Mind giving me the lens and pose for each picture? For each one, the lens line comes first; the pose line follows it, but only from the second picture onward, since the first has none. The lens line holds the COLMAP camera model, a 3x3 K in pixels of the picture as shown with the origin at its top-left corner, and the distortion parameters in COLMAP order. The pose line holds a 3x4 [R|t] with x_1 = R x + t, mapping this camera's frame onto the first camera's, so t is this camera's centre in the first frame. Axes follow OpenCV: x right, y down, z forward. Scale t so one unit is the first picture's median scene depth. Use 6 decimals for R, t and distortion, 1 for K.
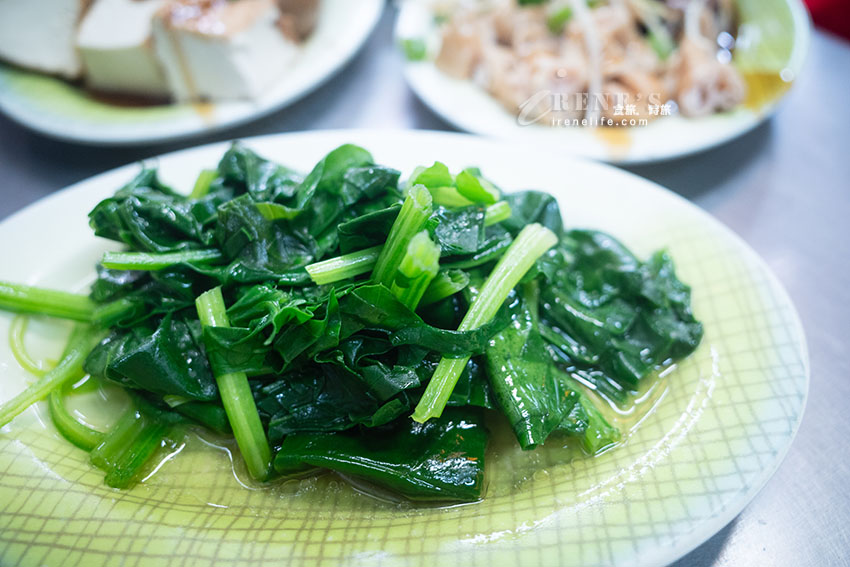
lens RADIAL K [[773.7, 0, 423.8], [0, 773.7, 284.8], [0, 0, 1]] dist [-0.000148, 0.000000]
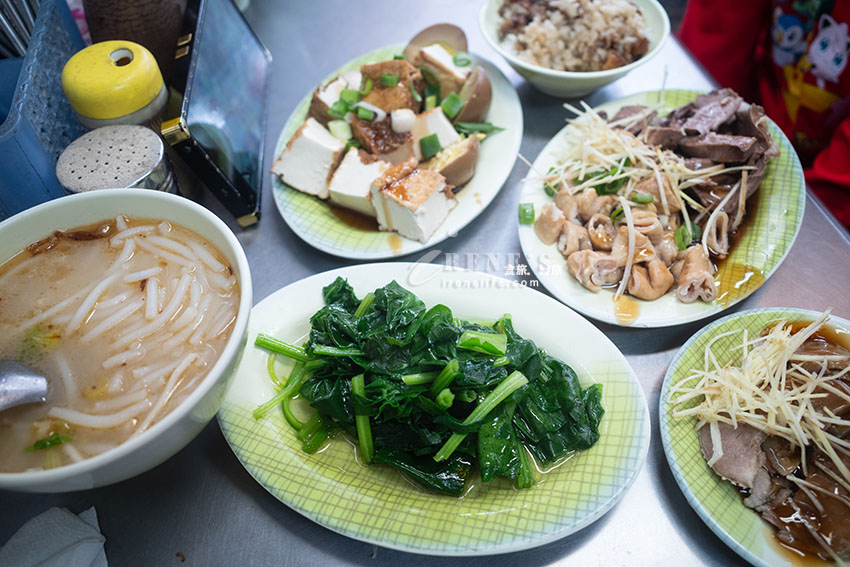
lens RADIAL K [[773.7, 0, 425.7], [0, 773.7, 283.3], [0, 0, 1]] dist [-0.000148, 0.000000]
pose [[0.960973, 0.199286, -0.191875, 0.273817], [-0.166603, 0.970606, 0.173690, -0.662023], [0.220849, -0.134945, 0.965927, -1.037722]]
